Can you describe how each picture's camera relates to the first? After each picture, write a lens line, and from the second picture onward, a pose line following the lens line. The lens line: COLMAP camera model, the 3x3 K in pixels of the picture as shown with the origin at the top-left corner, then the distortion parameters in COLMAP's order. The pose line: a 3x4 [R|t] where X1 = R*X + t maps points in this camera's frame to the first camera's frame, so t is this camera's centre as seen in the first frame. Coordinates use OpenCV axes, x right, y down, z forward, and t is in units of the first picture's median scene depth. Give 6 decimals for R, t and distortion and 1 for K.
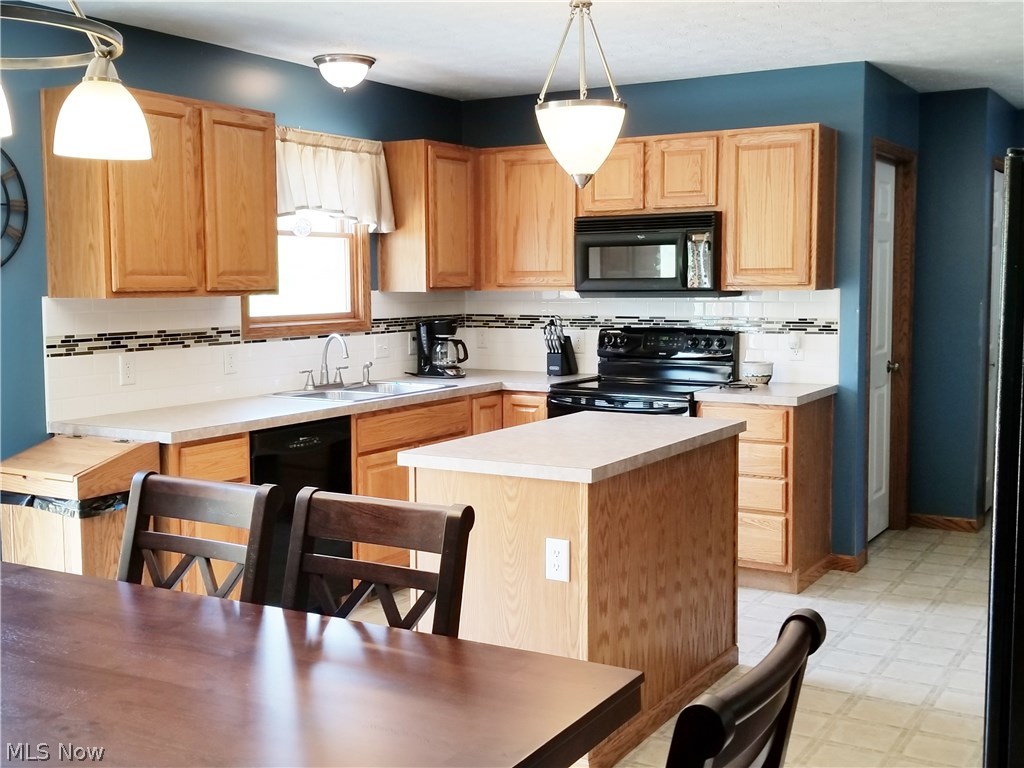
lens RADIAL K [[1178.4, 0, 512.0], [0, 1178.4, 384.0], [0, 0, 1]] dist [0.114176, -0.005709]
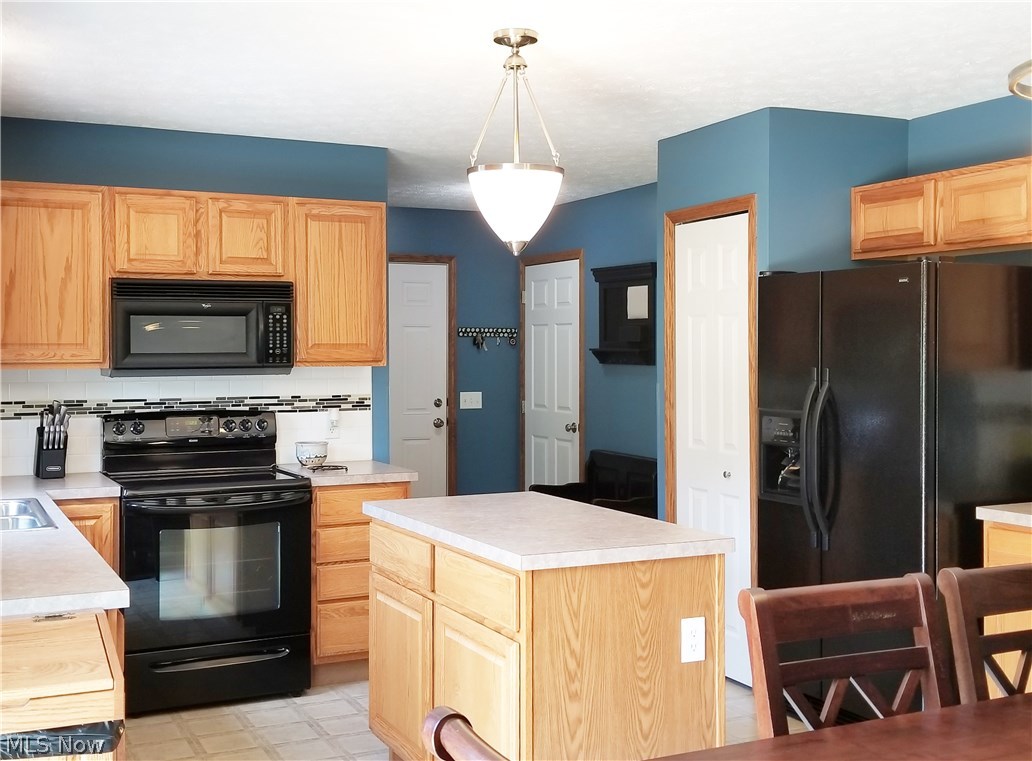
lens RADIAL K [[1219.7, 0, 516.6], [0, 1219.7, 362.4], [0, 0, 1]] dist [0.063306, -0.017812]
pose [[0.550454, -0.003417, 0.834859, -0.513409], [0.076754, 0.995964, -0.046530, -0.023992], [-0.831330, 0.089691, 0.548494, 0.323954]]
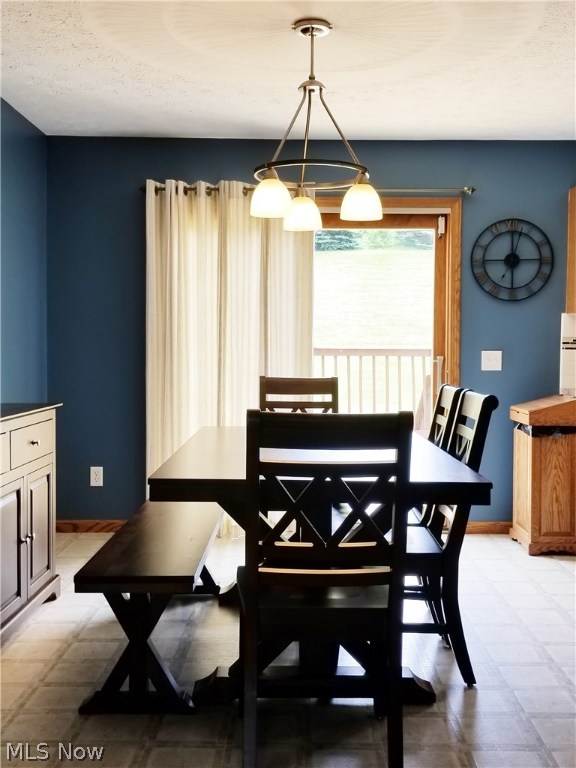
lens RADIAL K [[883.8, 0, 288.0], [0, 883.8, 384.0], [0, 0, 1]] dist [0.114176, -0.005709]
pose [[0.507219, 0.042094, -0.860789, 0.736013], [-0.085340, 0.996351, -0.001564, 0.090437], [0.857581, 0.074253, 0.508960, 0.058903]]
